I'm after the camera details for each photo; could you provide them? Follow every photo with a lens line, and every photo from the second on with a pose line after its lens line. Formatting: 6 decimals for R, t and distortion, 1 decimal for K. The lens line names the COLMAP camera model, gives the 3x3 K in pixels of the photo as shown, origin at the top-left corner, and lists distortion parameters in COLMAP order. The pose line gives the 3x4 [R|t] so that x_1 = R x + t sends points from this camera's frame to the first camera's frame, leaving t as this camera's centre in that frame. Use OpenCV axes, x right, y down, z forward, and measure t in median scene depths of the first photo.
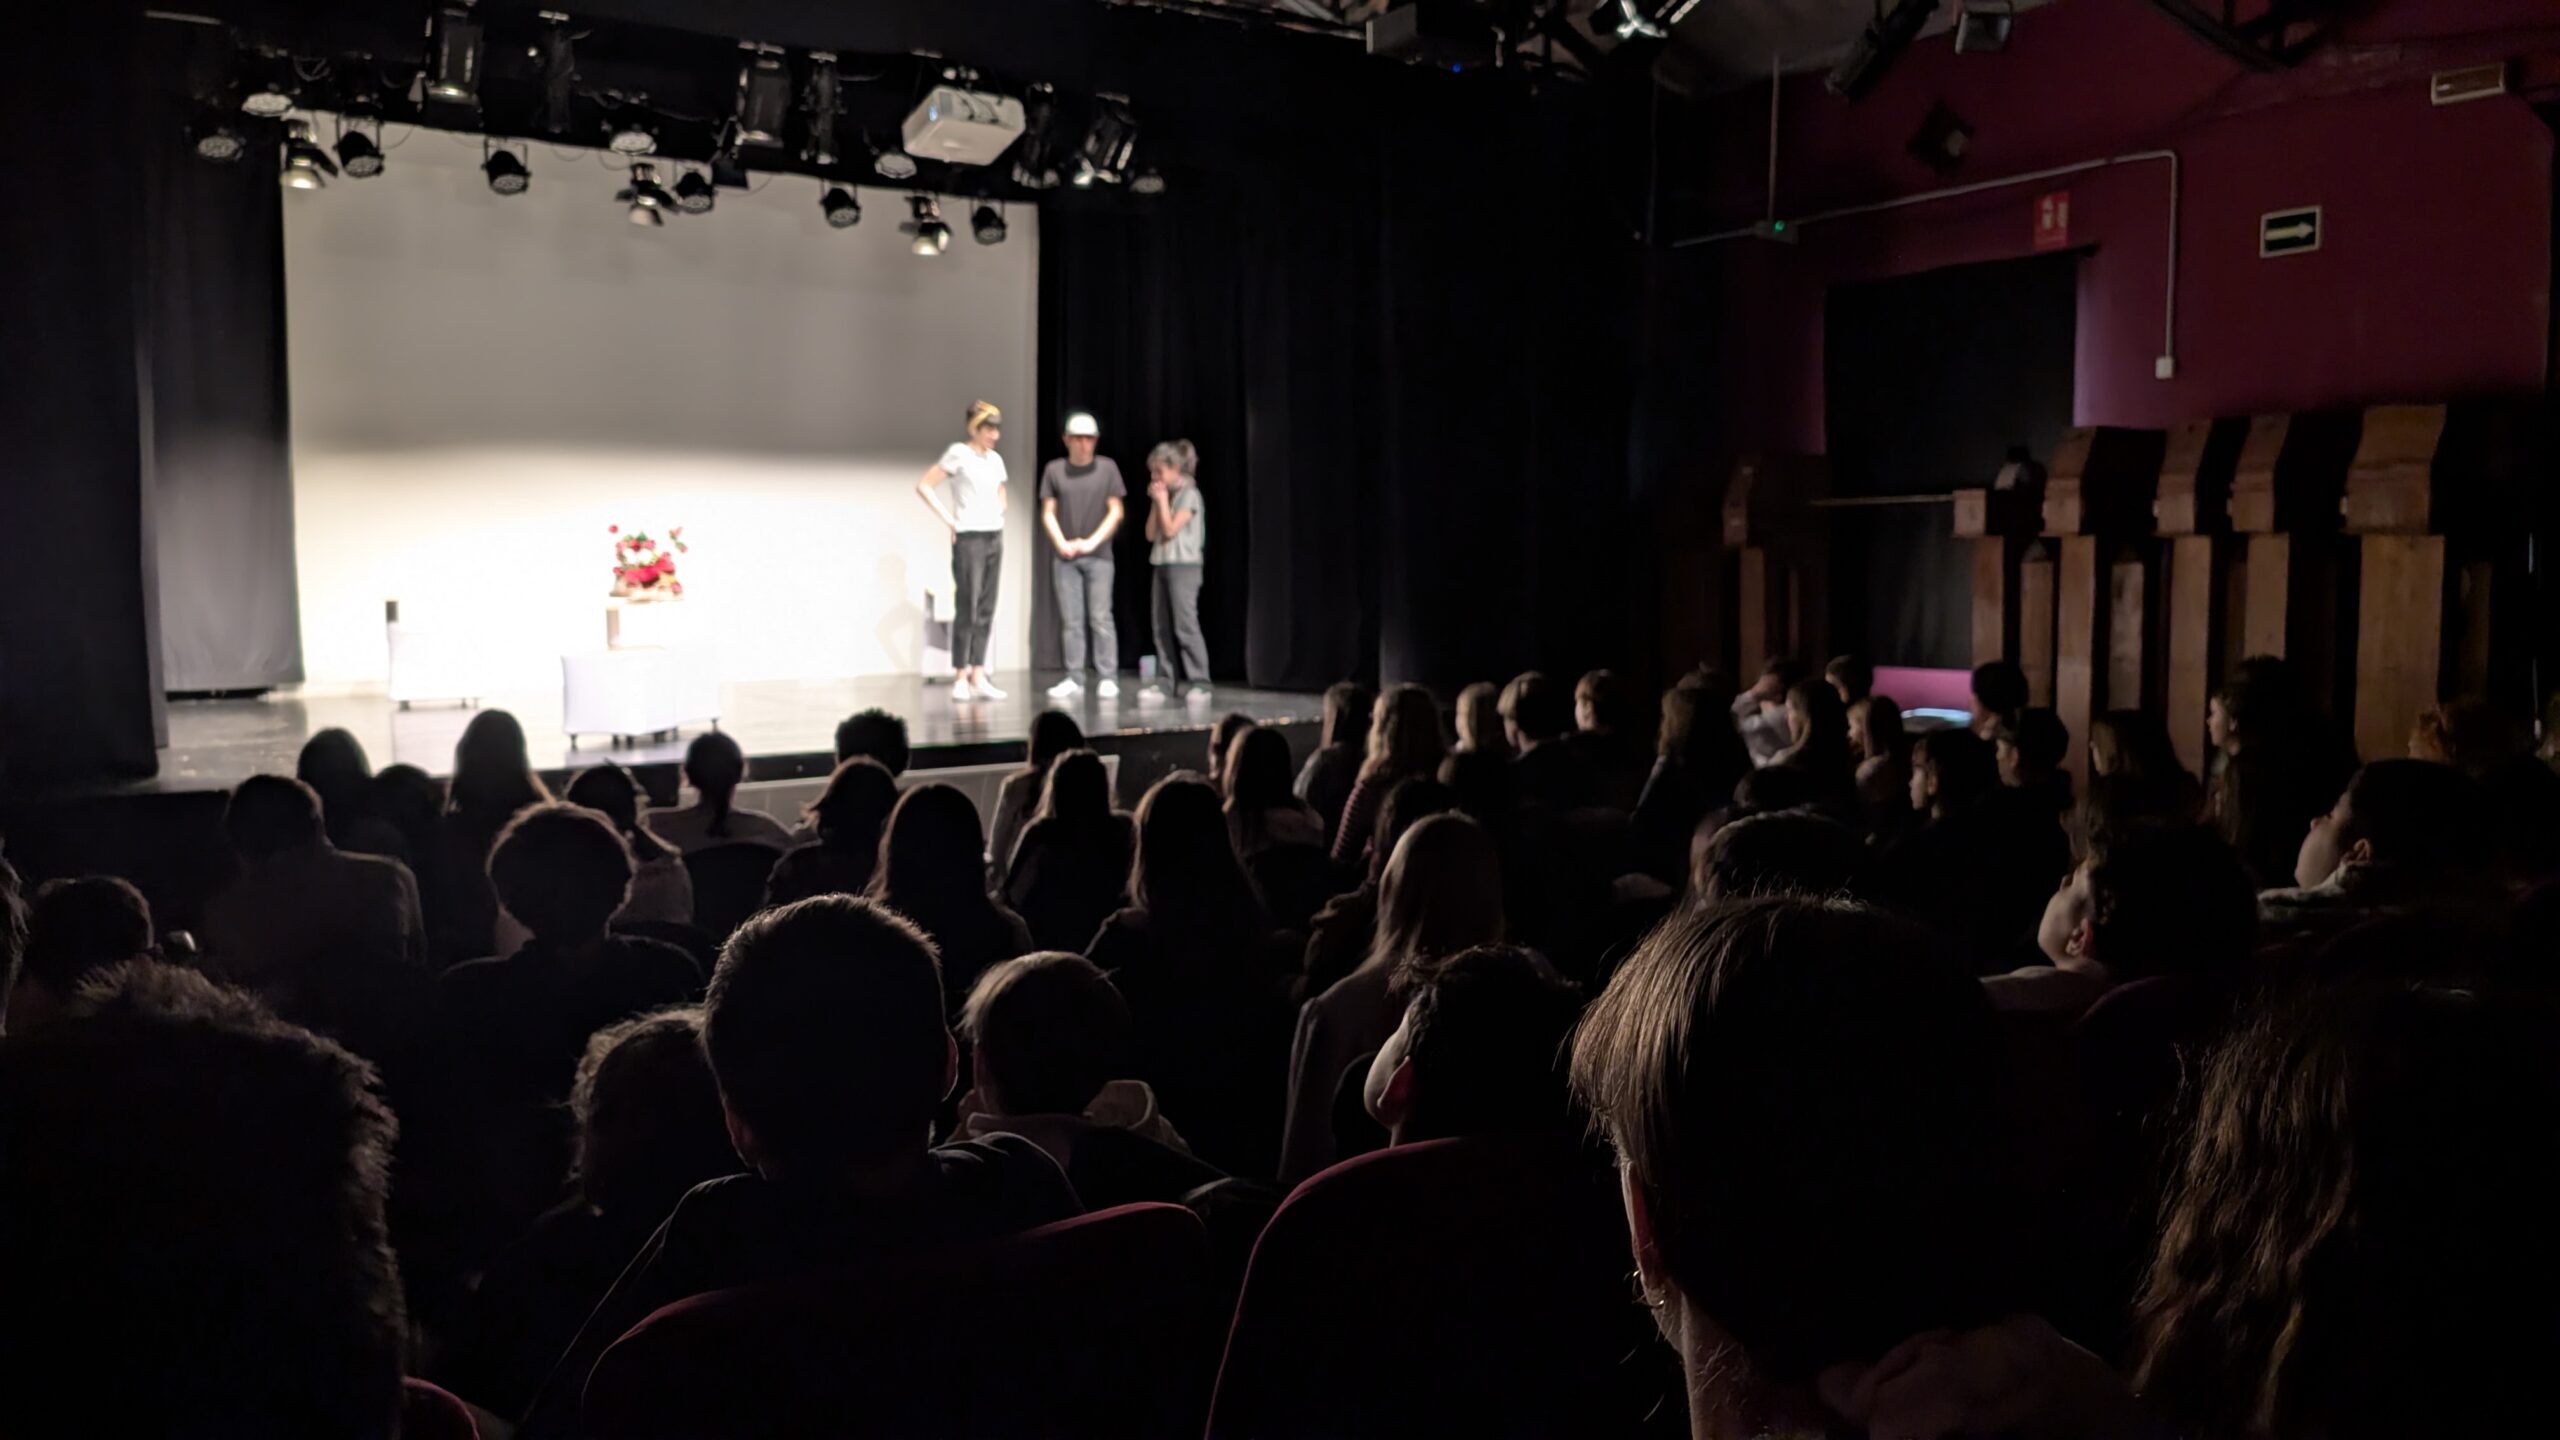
lens RADIAL K [[1877.7, 0, 1280.0], [0, 1877.7, 720.0], [0, 0, 1]] dist [0.011547, -0.001655]
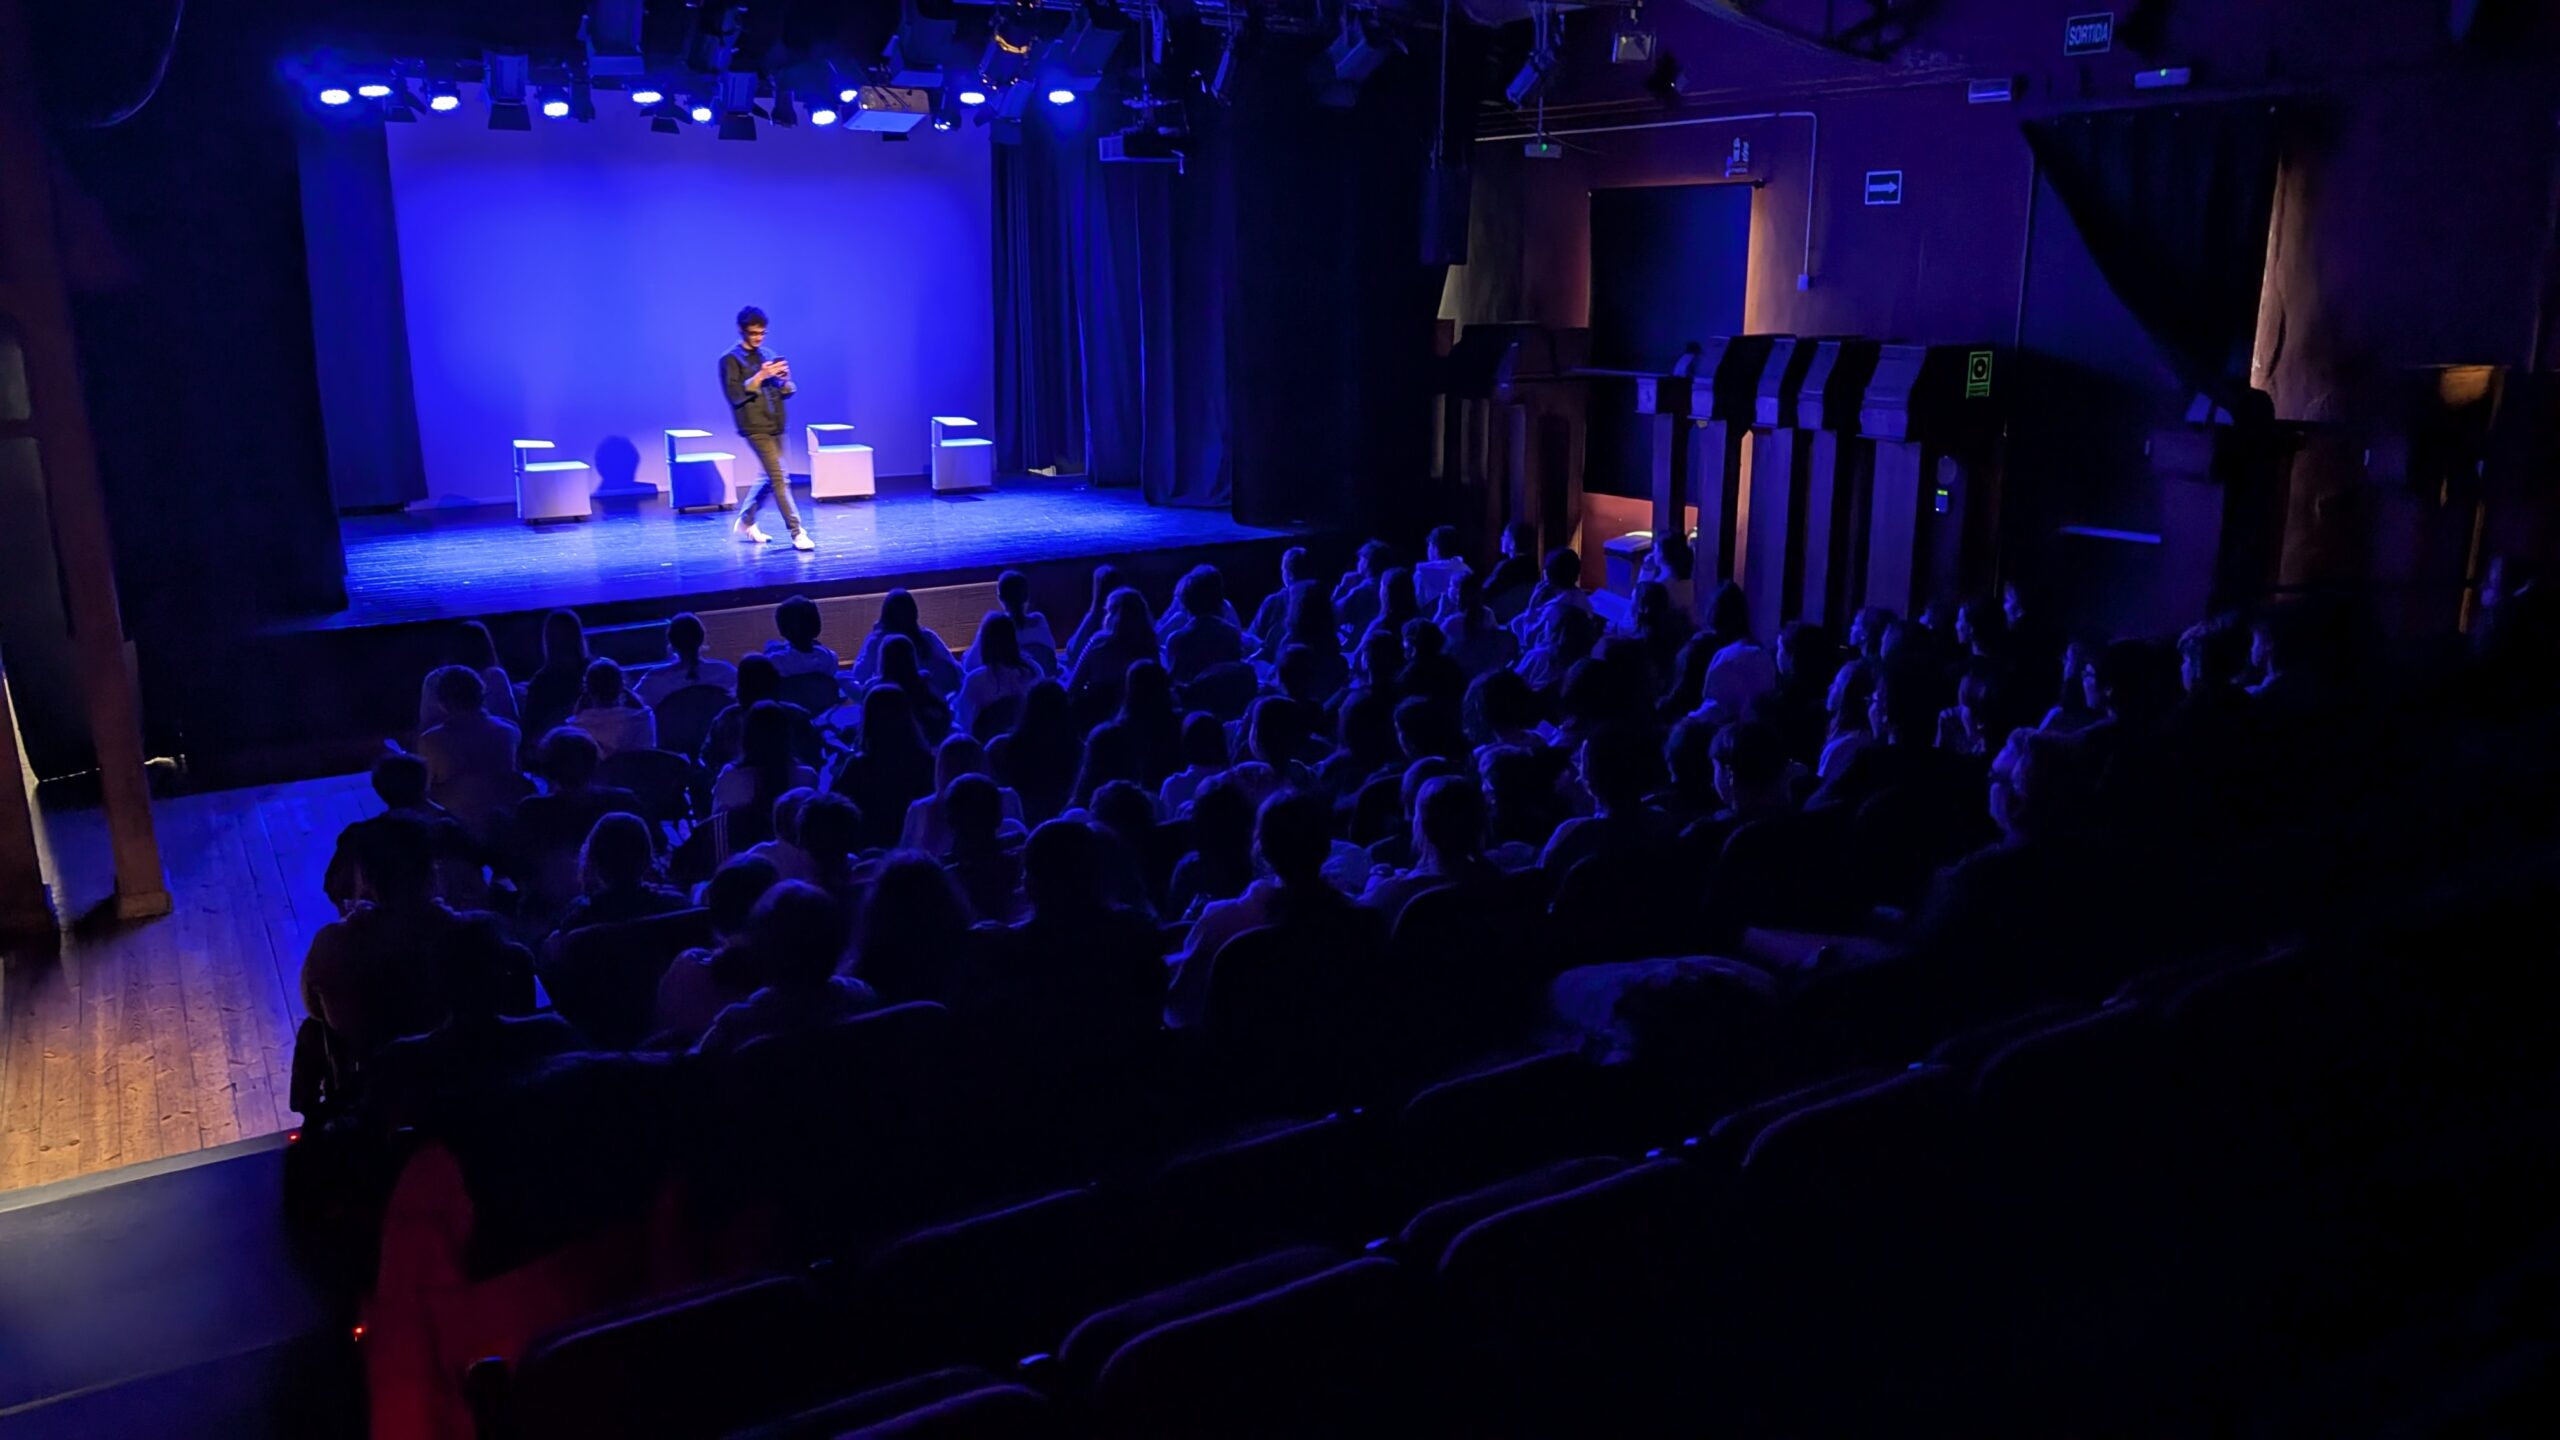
lens RADIAL K [[1877.7, 0, 1280.0], [0, 1877.7, 720.0], [0, 0, 1]] dist [0.011547, -0.001655]
pose [[0.999198, 0.007796, -0.039275, 0.156515], [-0.001703, 0.988251, 0.152830, -0.084862], [0.040005, -0.152641, 0.987472, -0.347934]]
